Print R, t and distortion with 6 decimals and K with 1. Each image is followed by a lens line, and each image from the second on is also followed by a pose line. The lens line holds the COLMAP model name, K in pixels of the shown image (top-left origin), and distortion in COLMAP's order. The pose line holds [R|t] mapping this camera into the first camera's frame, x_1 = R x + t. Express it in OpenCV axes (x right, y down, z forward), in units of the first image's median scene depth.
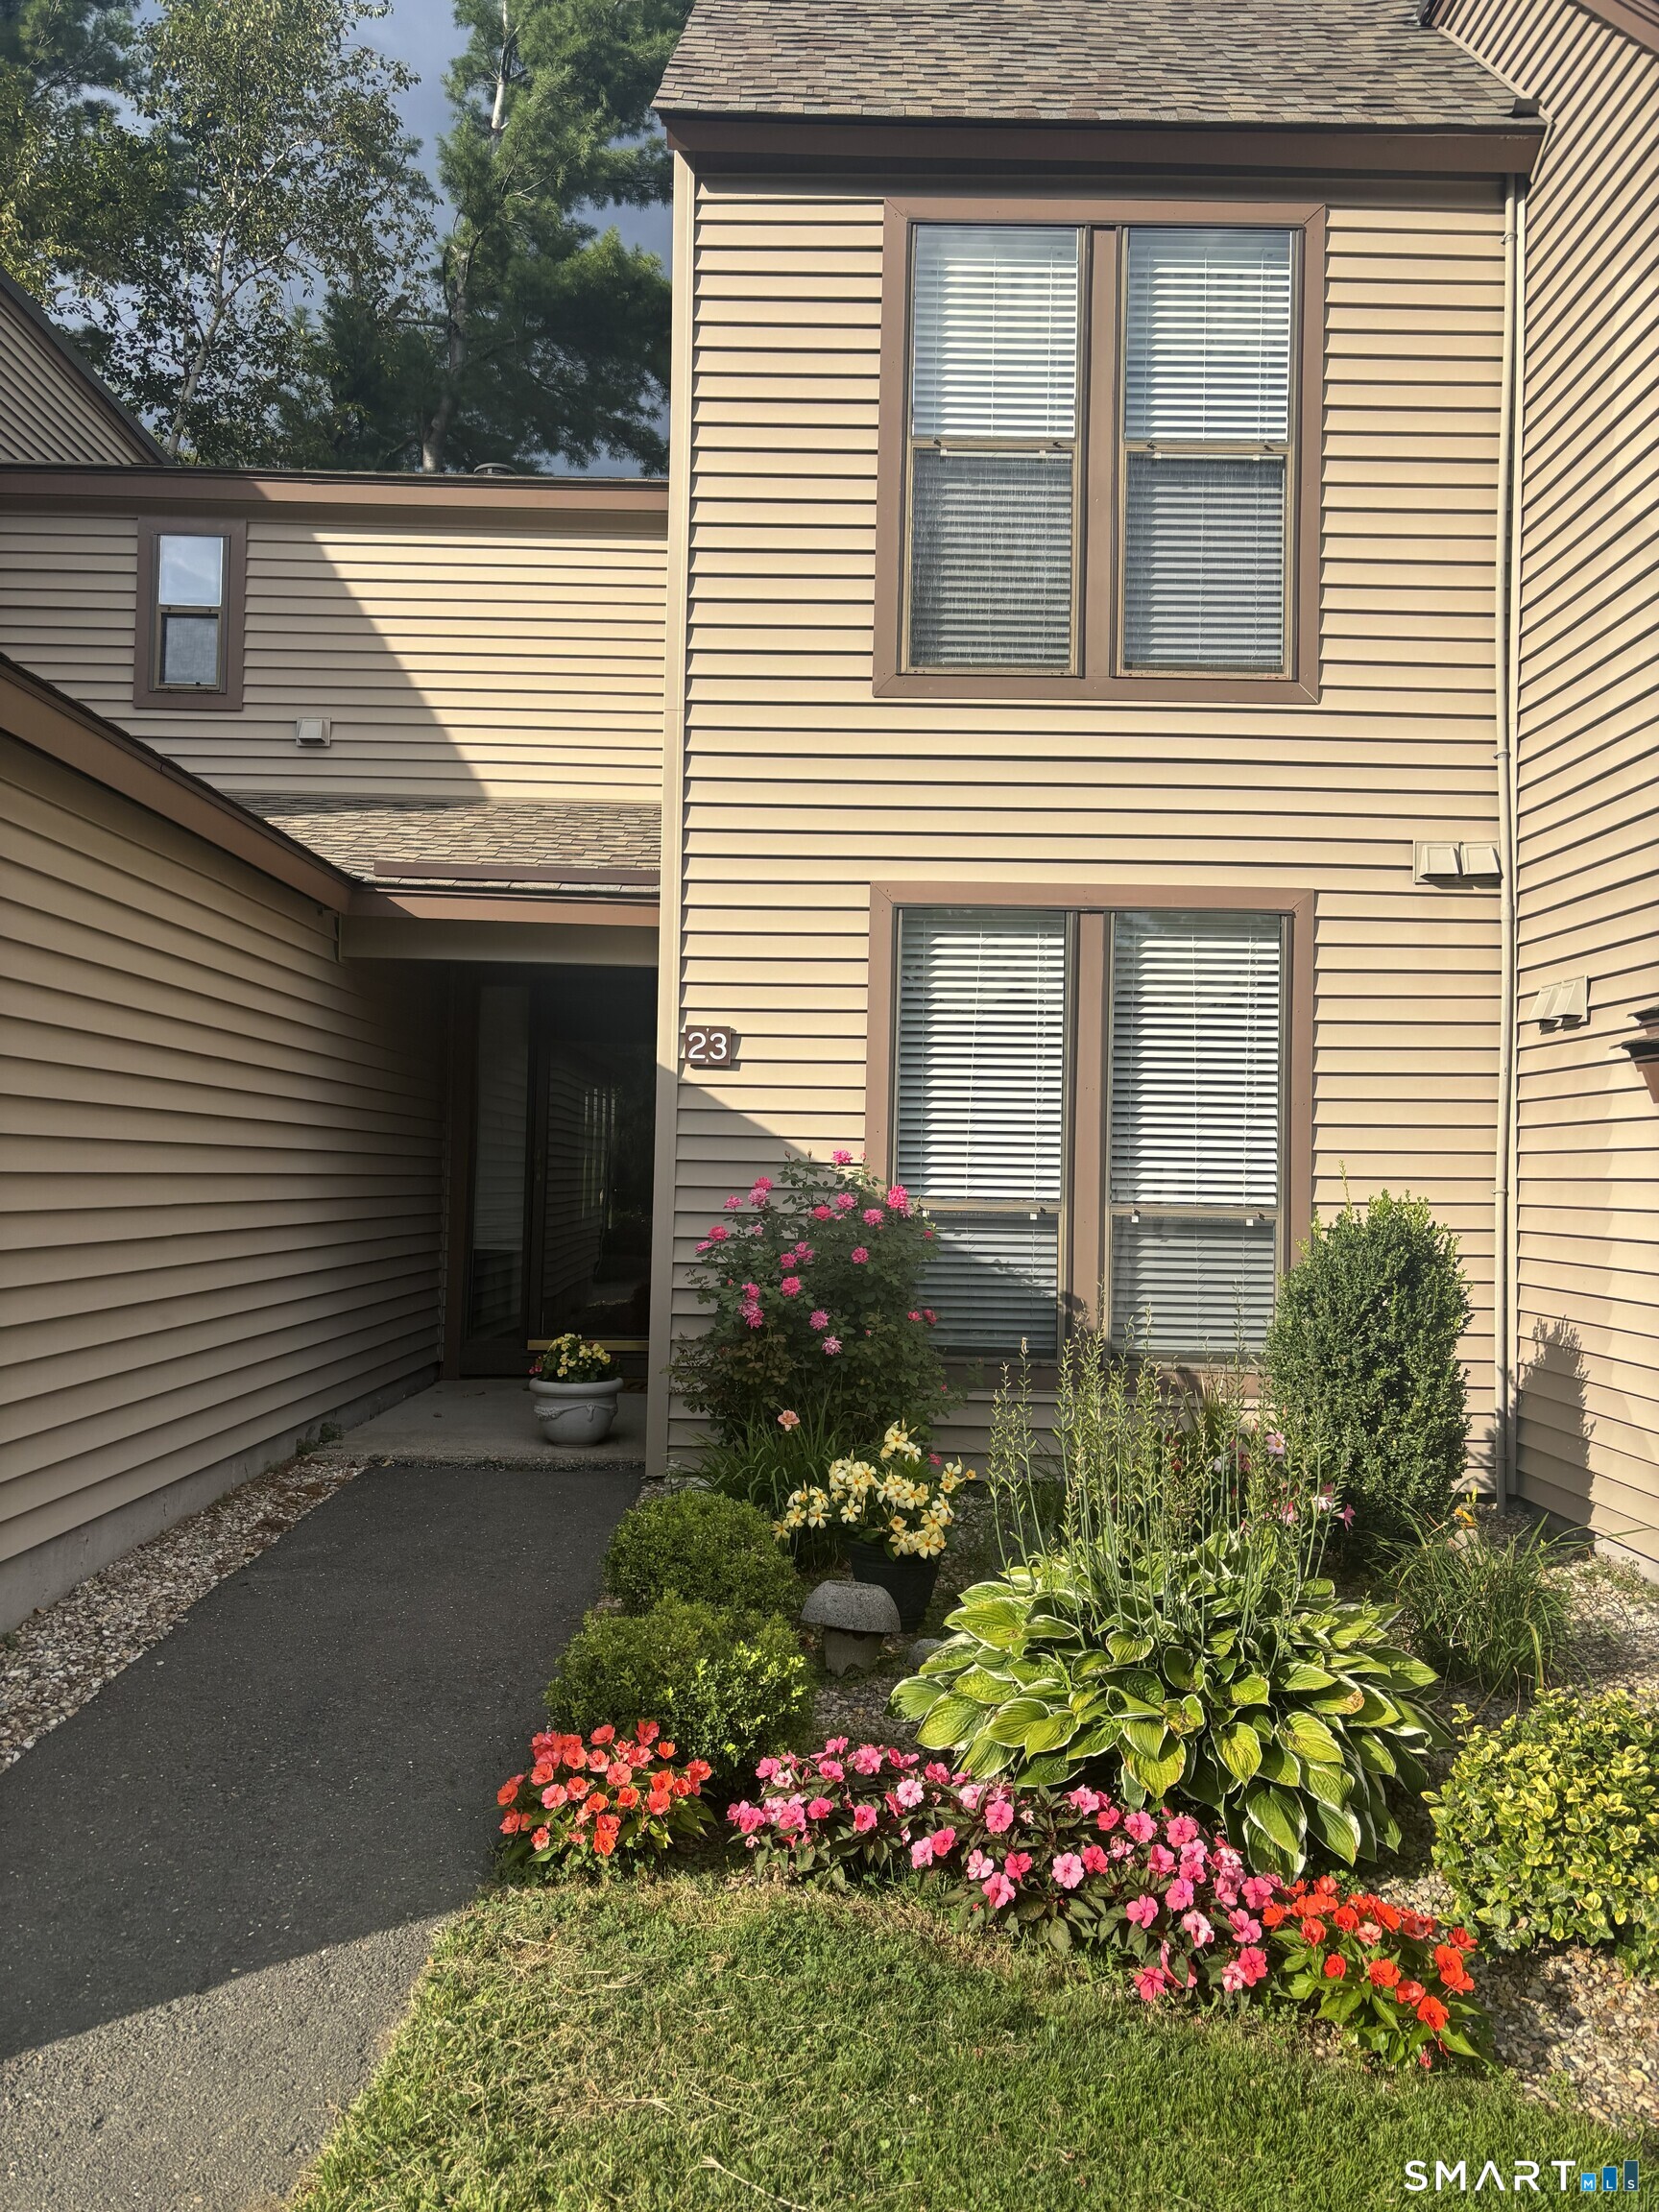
lens RADIAL K [[1582.7, 0, 831.3], [0, 1582.7, 1096.1], [0, 0, 1]] dist [0.013100, 0.000701]
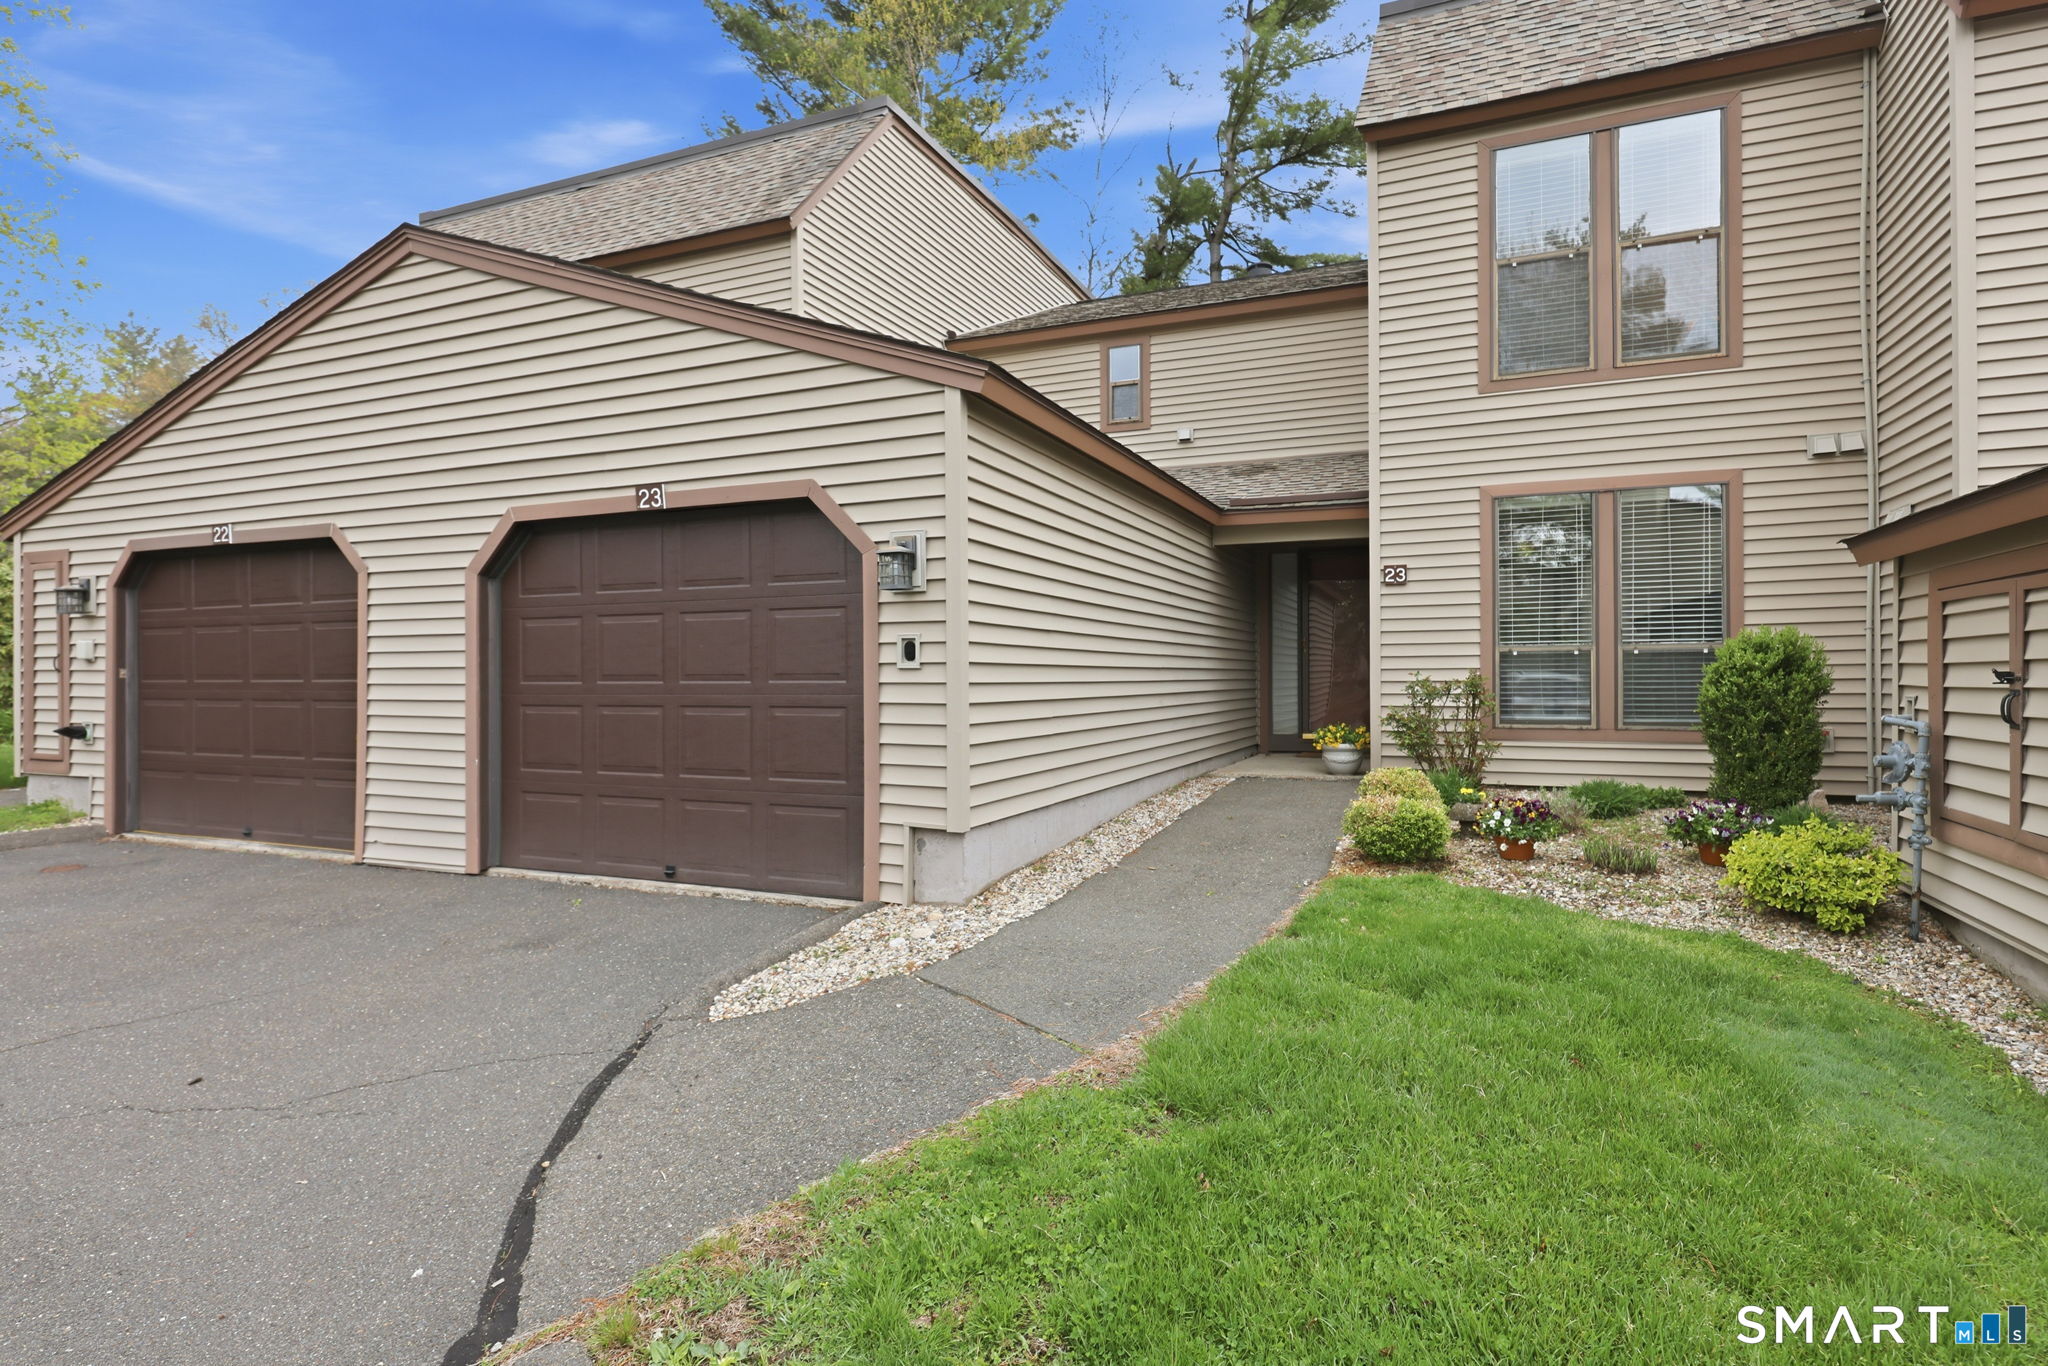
lens RADIAL K [[1076.5, 0, 1027.4], [0, 1076.5, 679.0], [0, 0, 1]] dist [0.004724, 0.003408]
pose [[0.918839, -0.024796, -0.393853, 0.030417], [0.041052, 0.998615, 0.032901, 0.037599], [0.392492, -0.046399, 0.918584, -0.481137]]
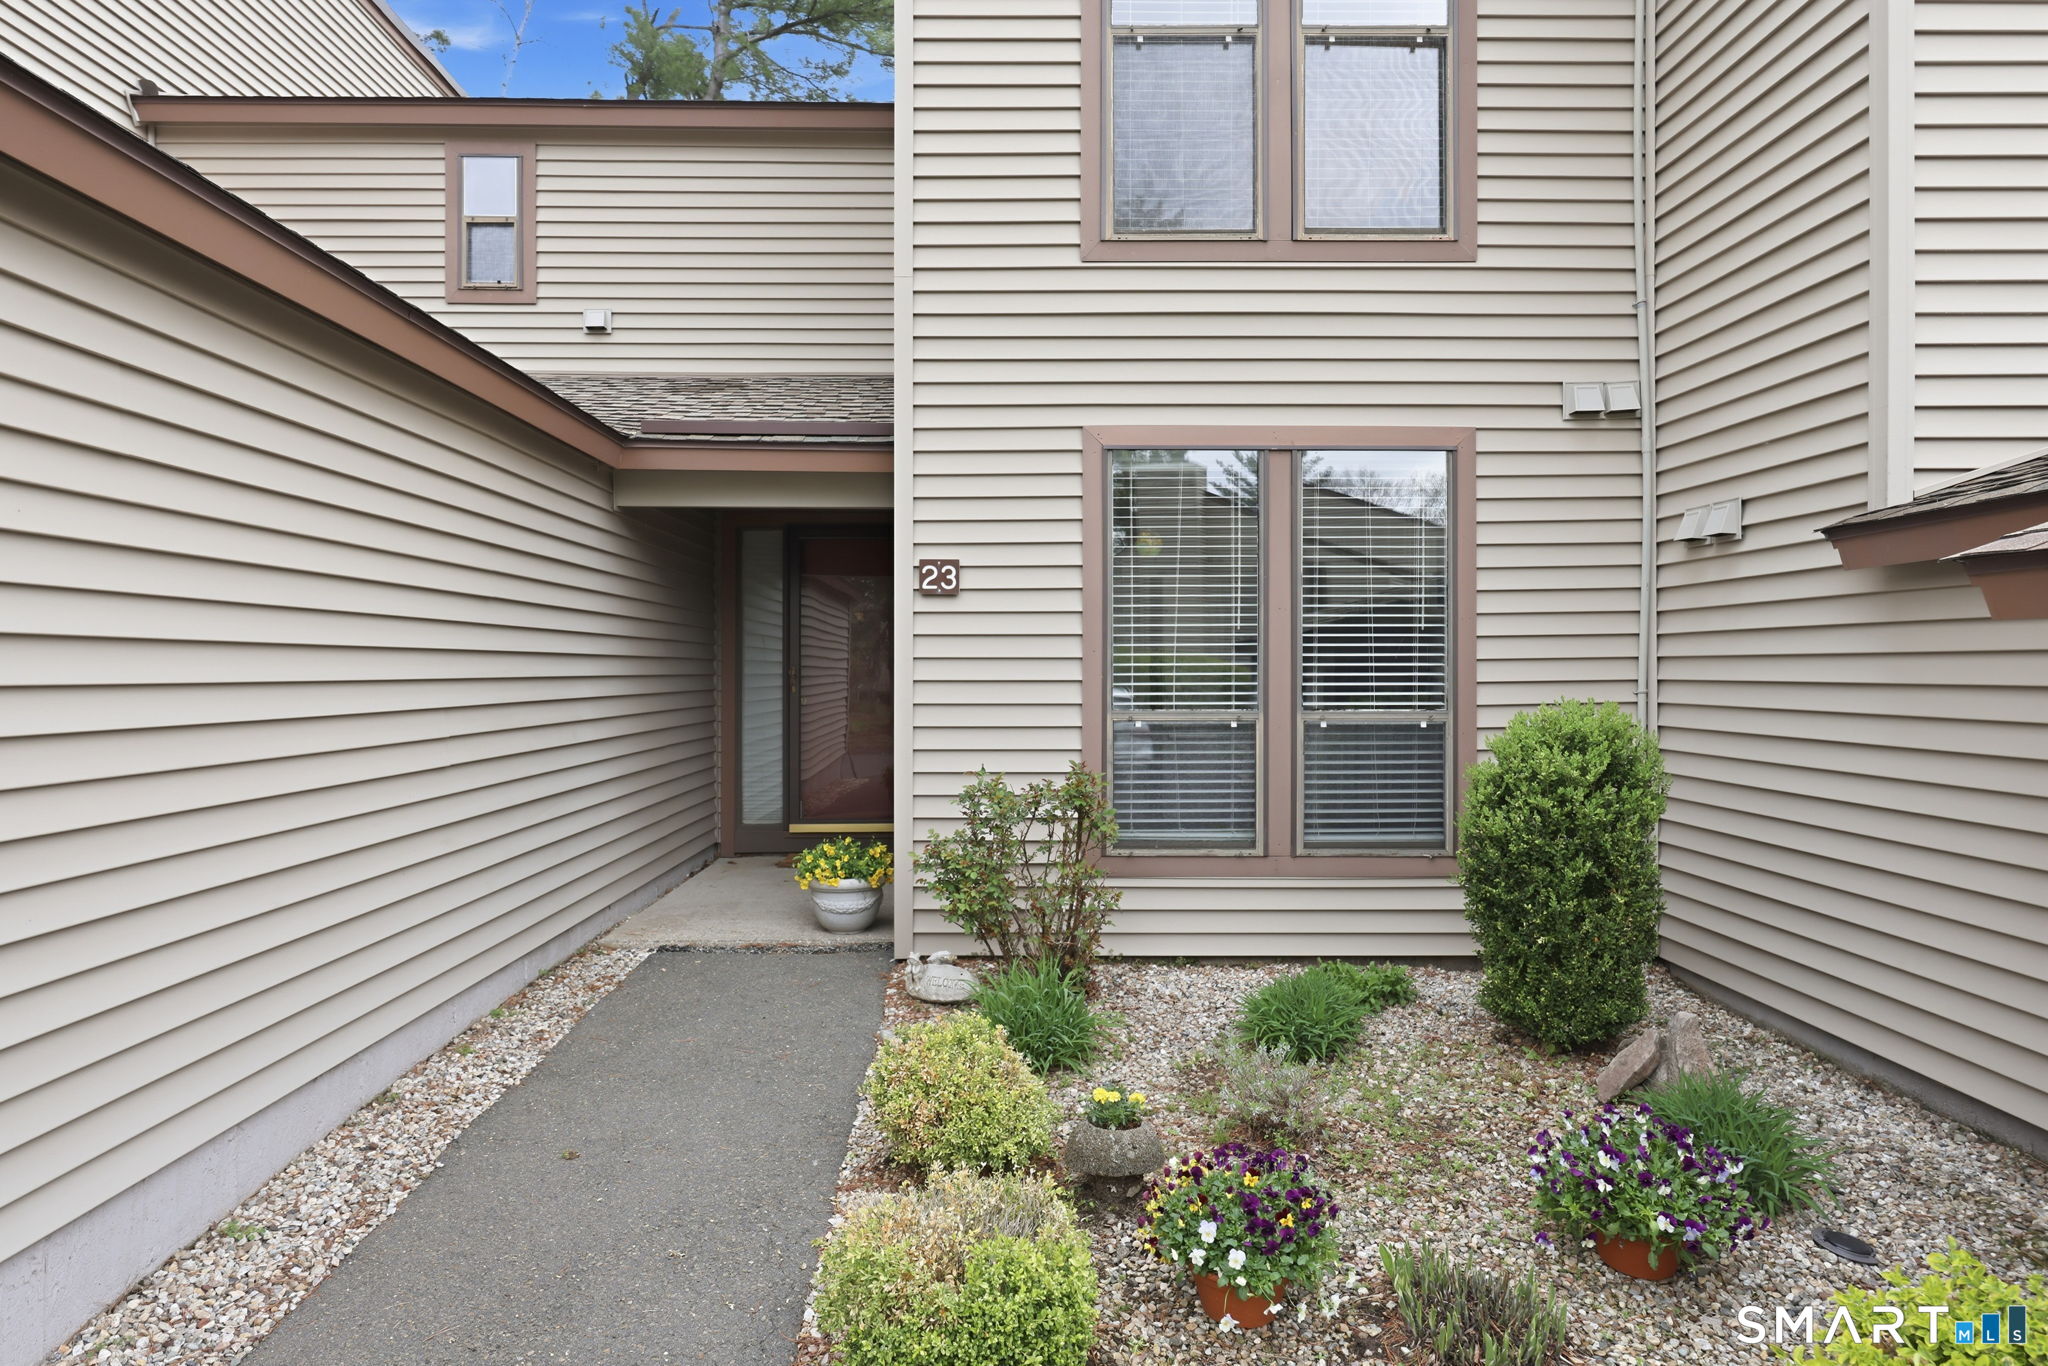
lens RADIAL K [[1076.5, 0, 1007.2], [0, 1076.5, 653.1], [0, 0, 1]] dist [0.004724, 0.003408]
pose [[0.999776, -0.019726, 0.007616, -0.036598], [0.019384, 0.998905, 0.042575, -0.009325], [-0.008447, -0.042418, 0.999064, 0.228231]]
